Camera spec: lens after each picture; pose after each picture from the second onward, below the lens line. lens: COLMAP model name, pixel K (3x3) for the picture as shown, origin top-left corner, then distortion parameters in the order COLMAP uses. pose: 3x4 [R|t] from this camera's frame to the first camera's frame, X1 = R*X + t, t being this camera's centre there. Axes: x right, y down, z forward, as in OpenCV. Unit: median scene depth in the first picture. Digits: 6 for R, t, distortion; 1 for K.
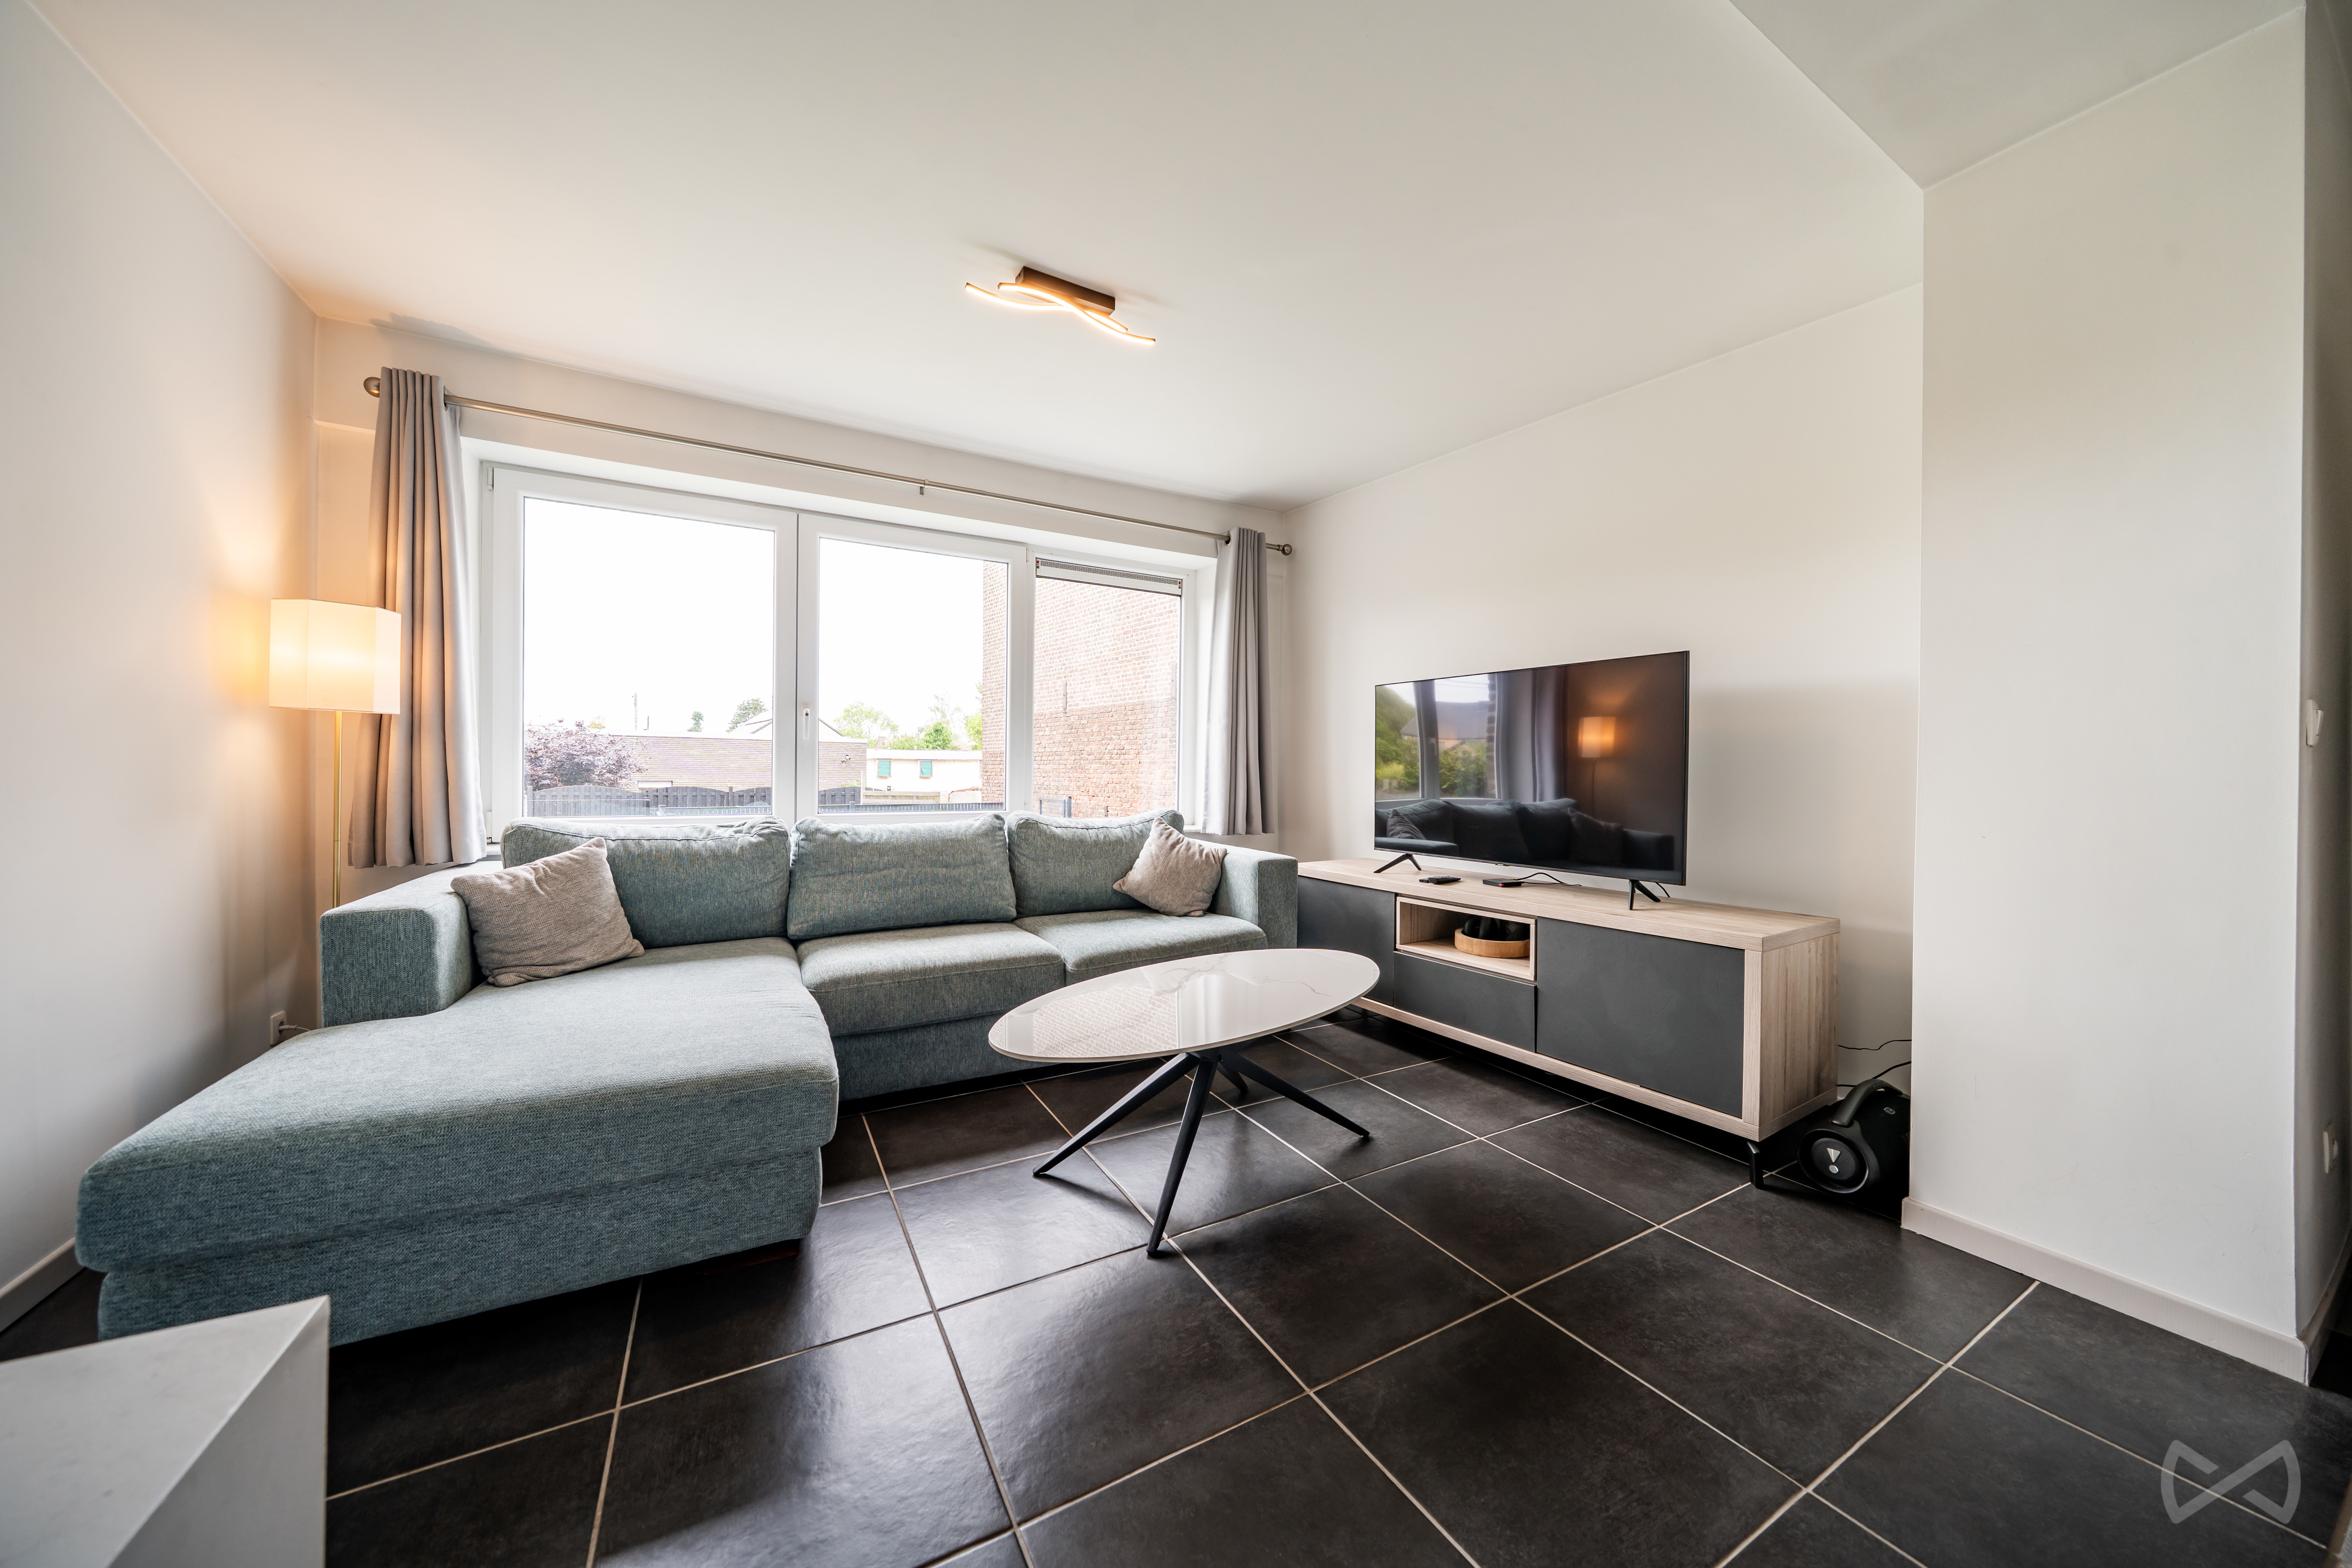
lens RADIAL K [[792.9, 0, 1185.1], [0, 792.9, 783.0], [0, 0, 1]] dist [-0.006324, -0.000016]
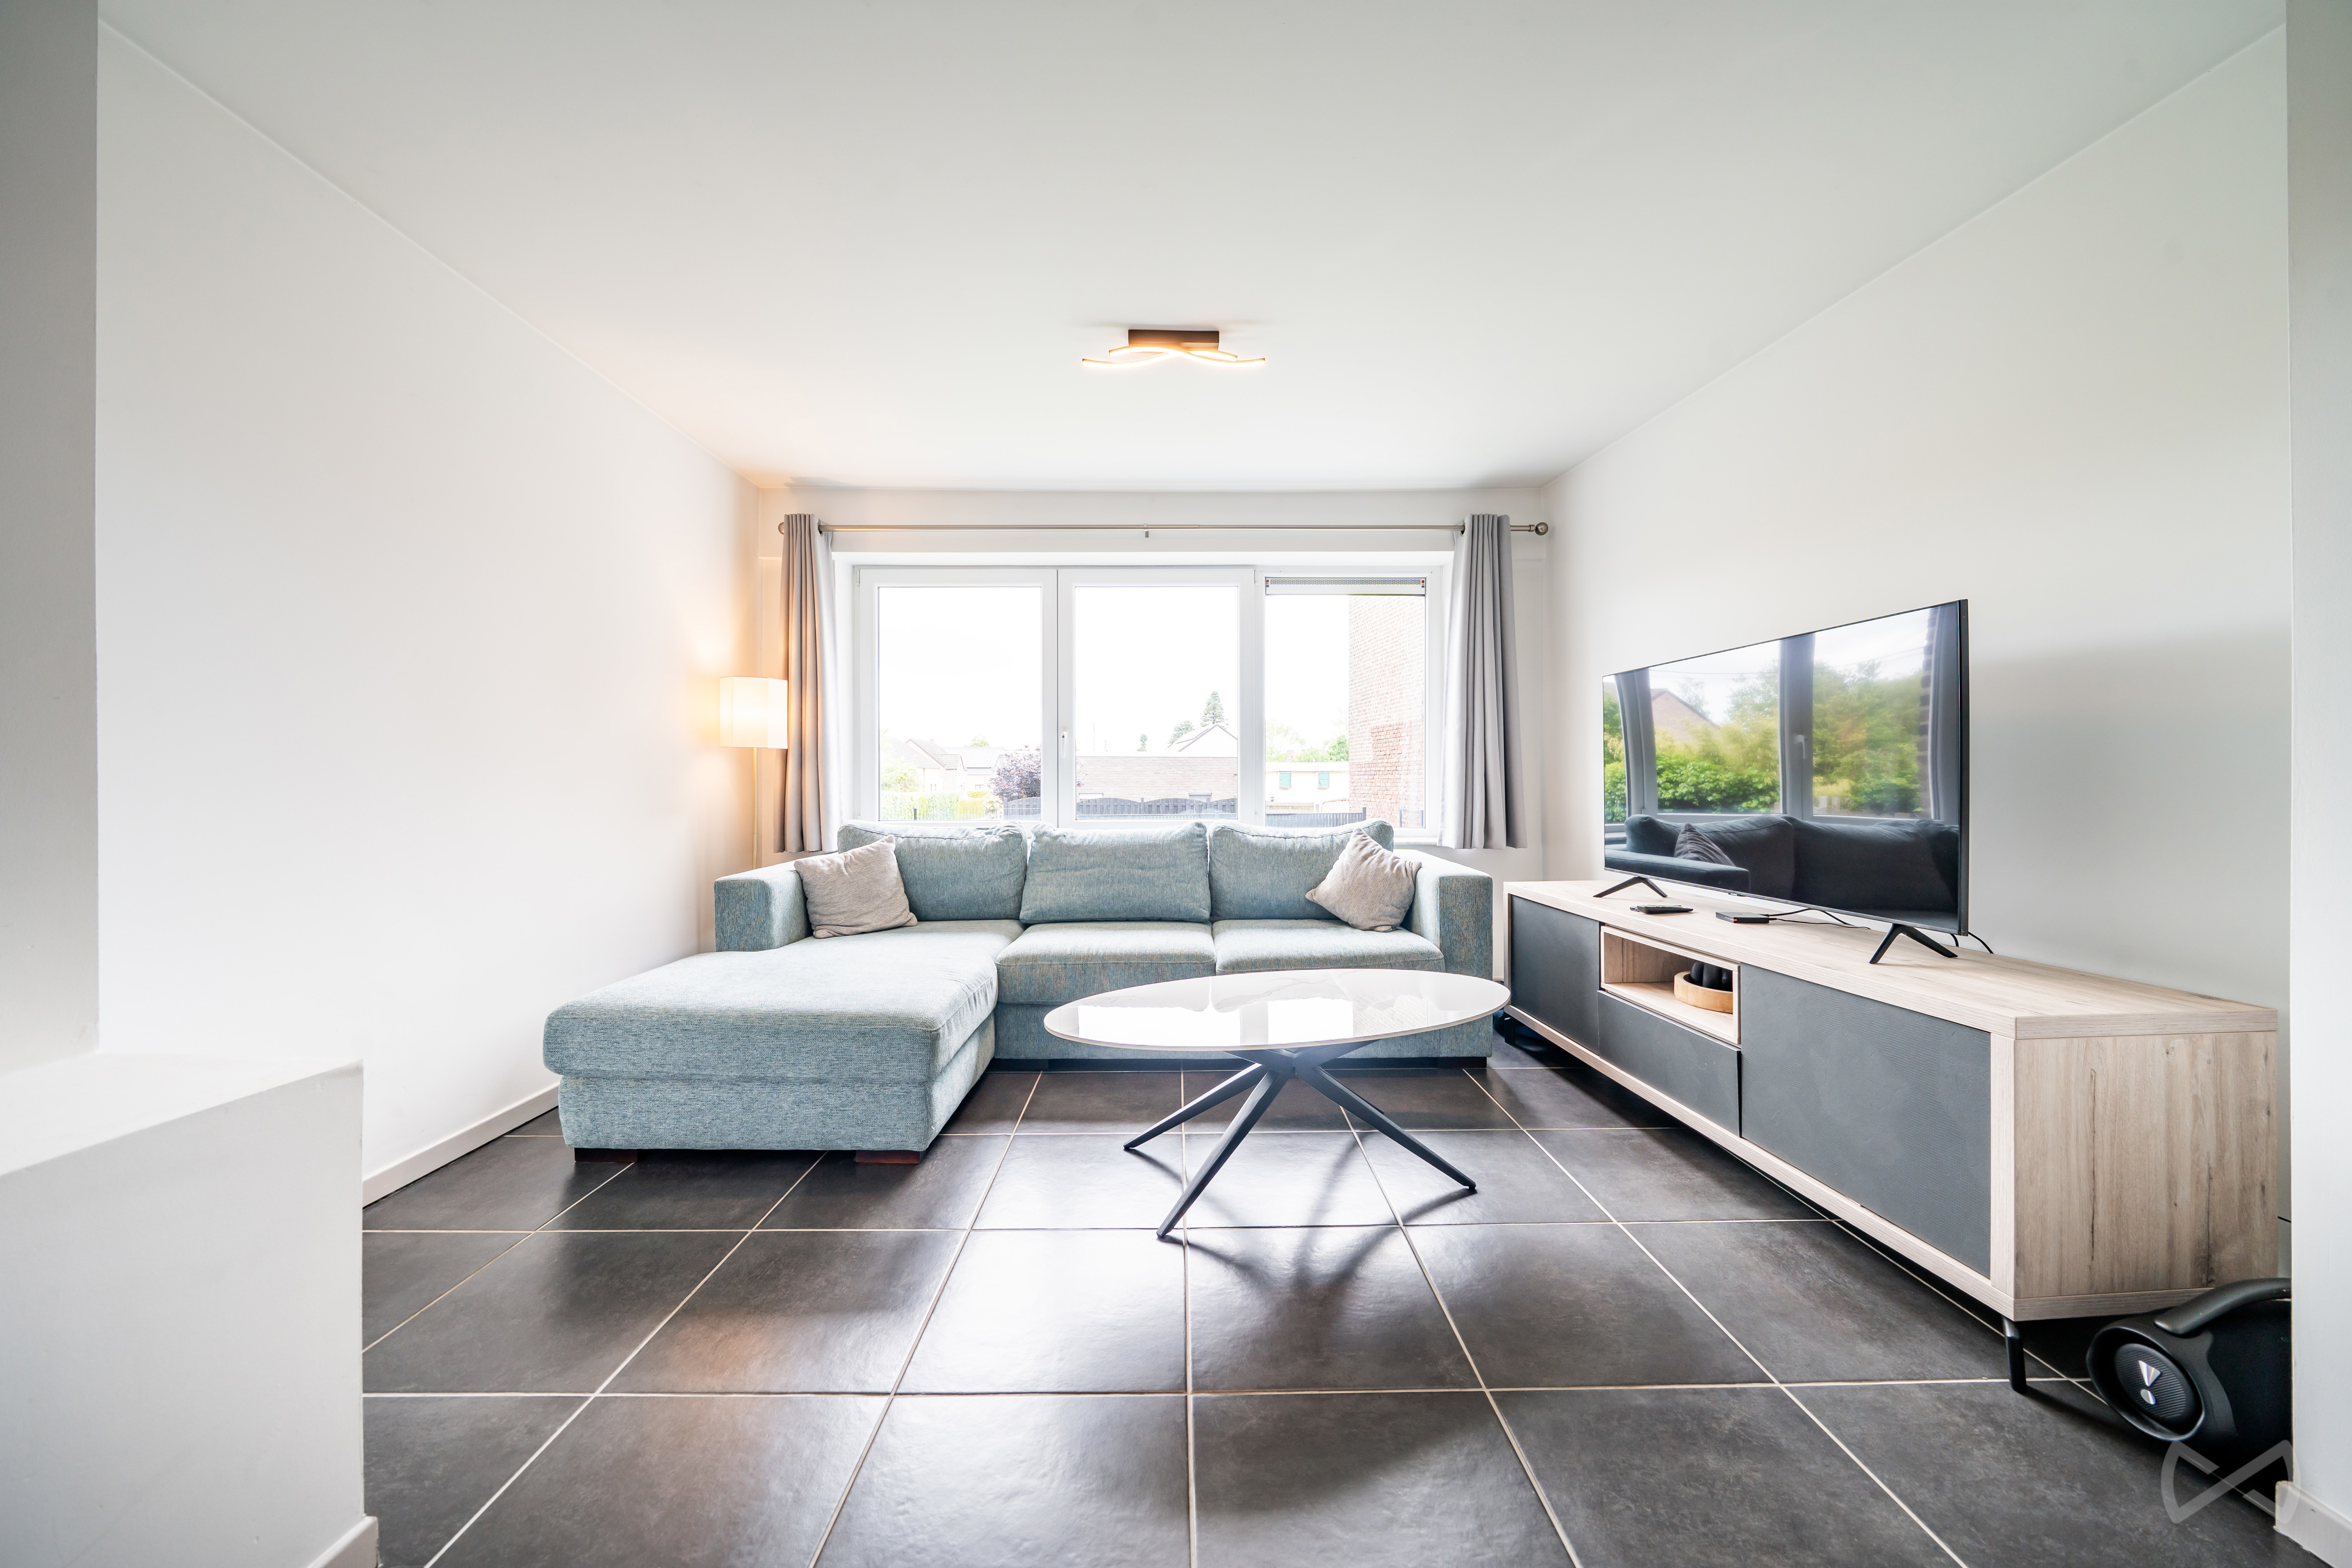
lens RADIAL K [[792.9, 0, 1183.6], [0, 792.9, 785.5], [0, 0, 1]] dist [-0.006324, -0.000016]
pose [[0.876999, -0.009418, -0.480400, 0.340021], [0.004649, 0.999927, -0.011115, 0.001681], [0.480470, 0.007514, 0.876979, 0.054890]]
